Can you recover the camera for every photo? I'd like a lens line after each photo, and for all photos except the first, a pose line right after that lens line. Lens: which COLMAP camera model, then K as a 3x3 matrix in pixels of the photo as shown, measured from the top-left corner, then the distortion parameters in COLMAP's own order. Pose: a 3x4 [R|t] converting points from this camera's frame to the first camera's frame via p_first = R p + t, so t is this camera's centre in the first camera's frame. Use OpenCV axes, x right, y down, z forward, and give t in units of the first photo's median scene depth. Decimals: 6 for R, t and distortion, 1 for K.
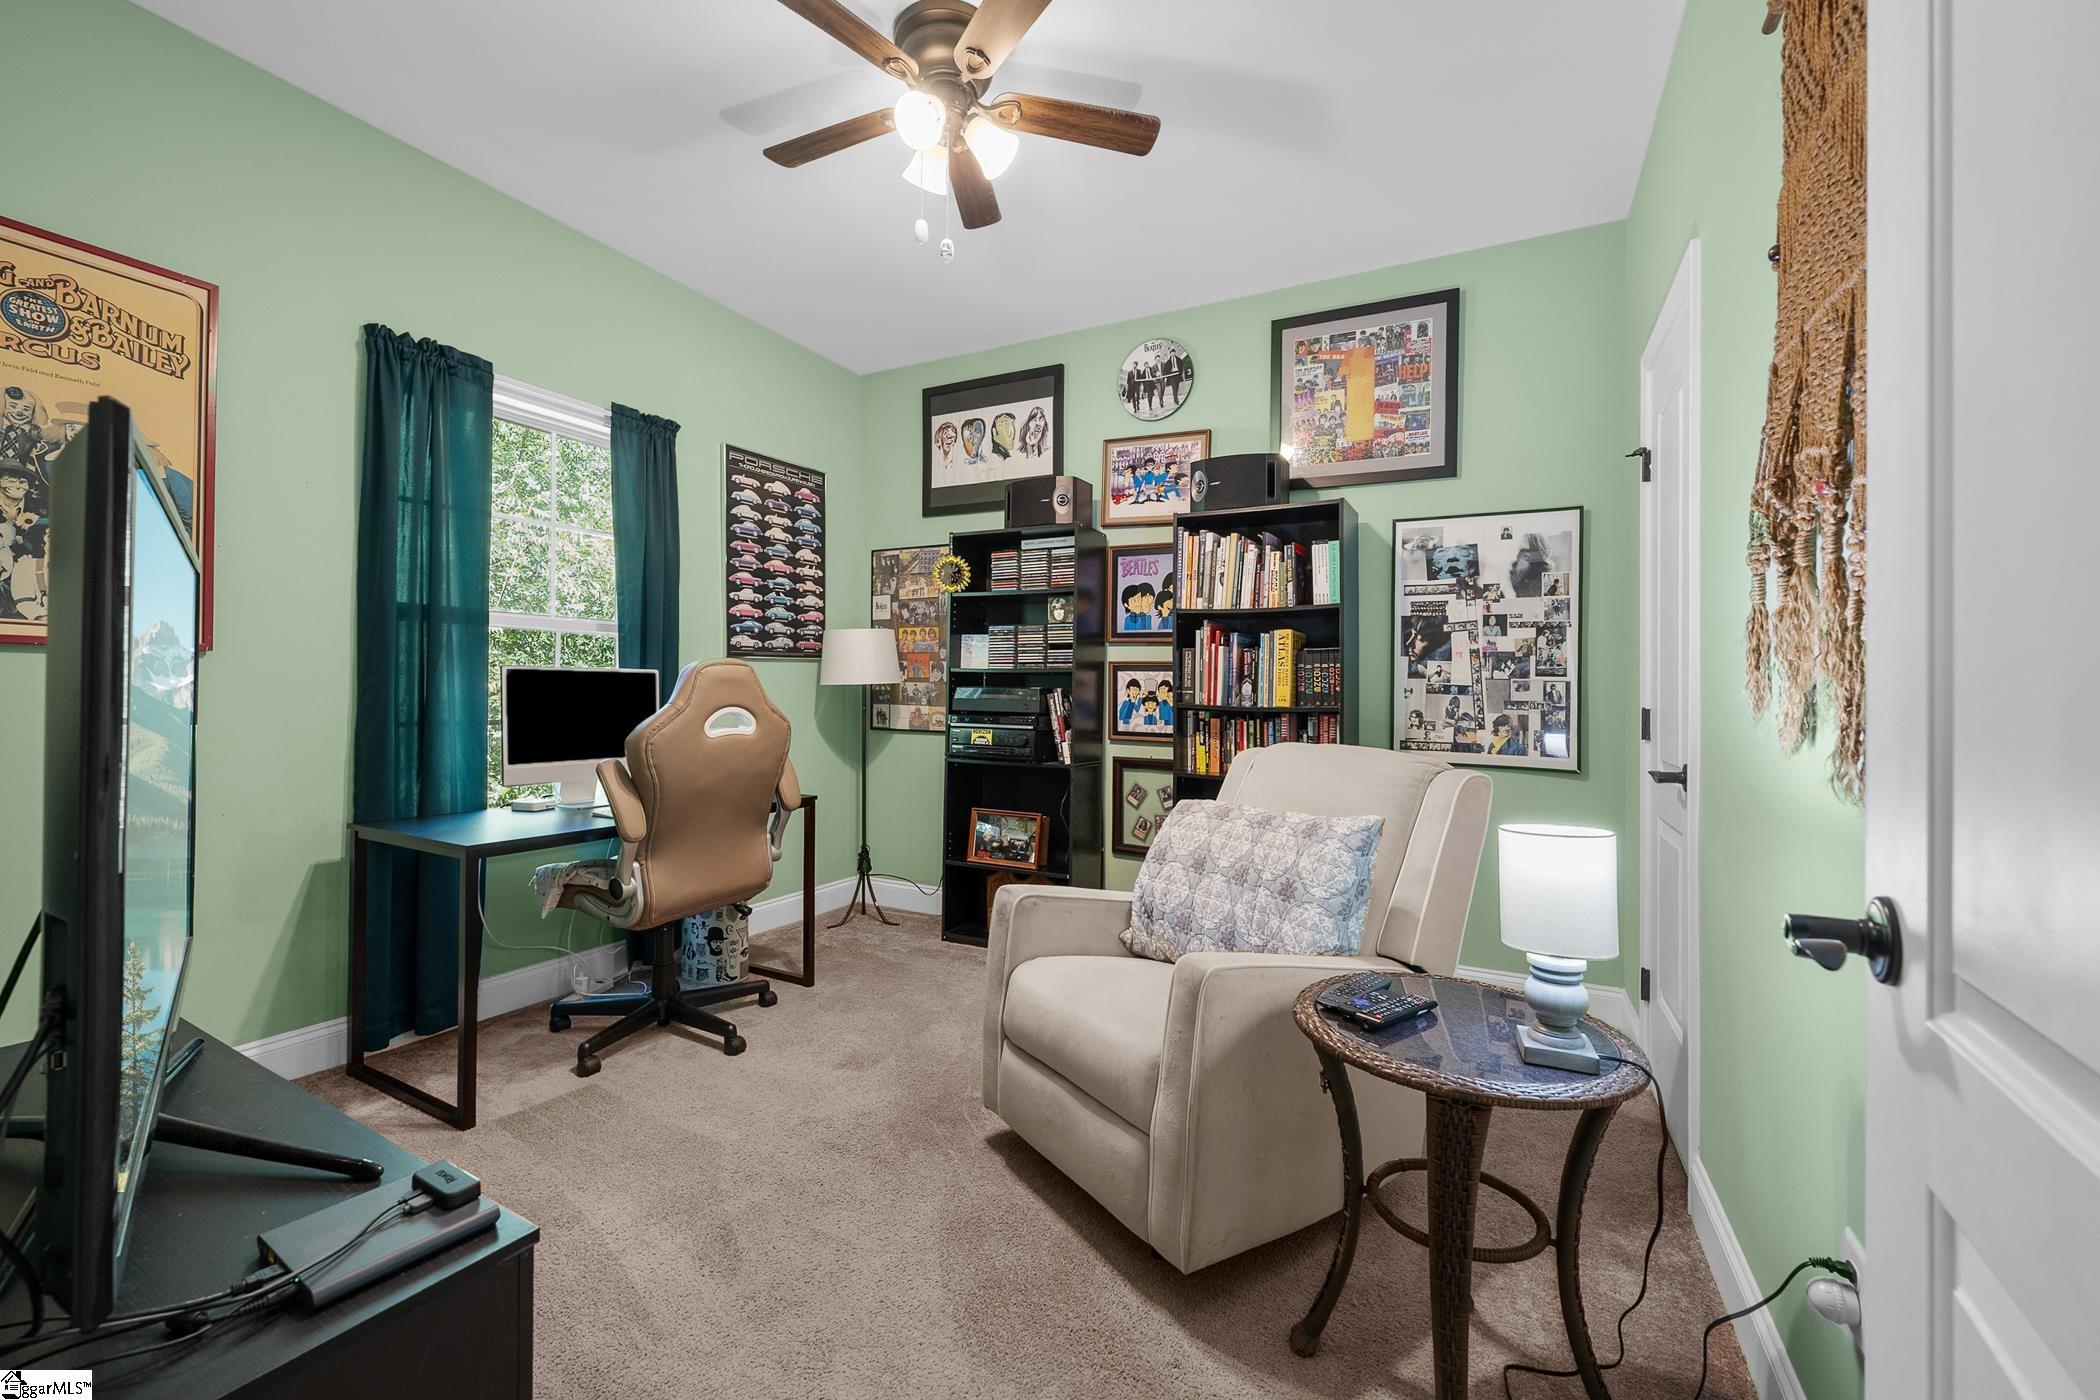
lens RADIAL K [[842.9, 0, 1055.7], [0, 842.9, 689.8], [0, 0, 1]] dist [-0.003385, 0.000016]
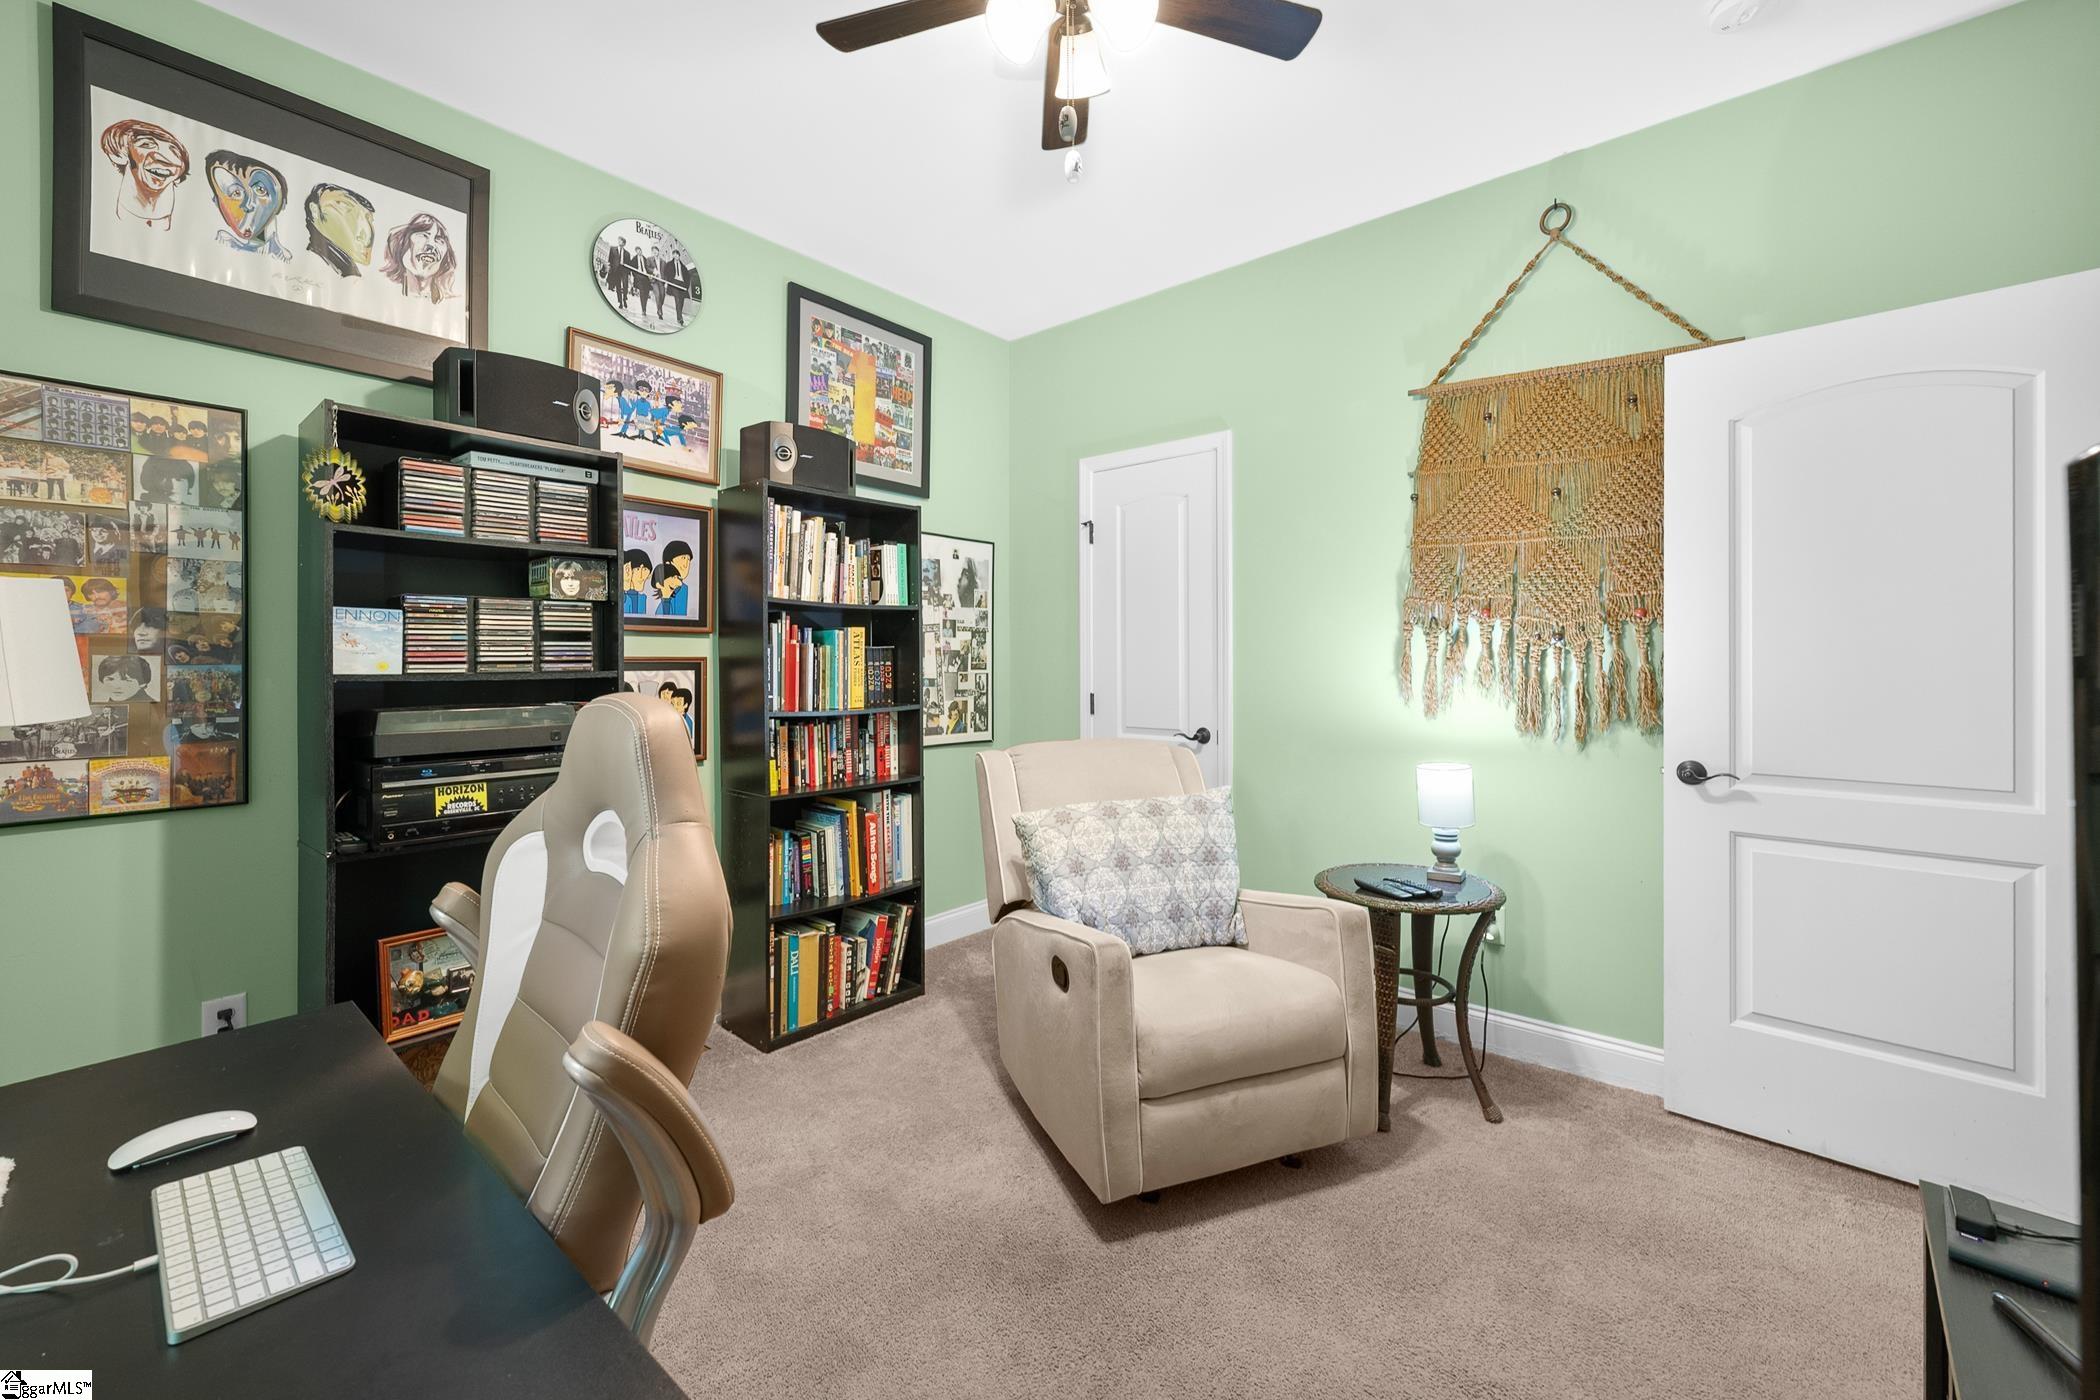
lens RADIAL K [[842.9, 0, 1031.2], [0, 842.9, 654.3], [0, 0, 1]] dist [-0.003385, 0.000016]
pose [[0.223615, -0.011545, 0.974609, -0.592010], [0.003597, 0.999933, 0.011020, -0.048003], [-0.974671, 0.001041, 0.223641, 0.564387]]
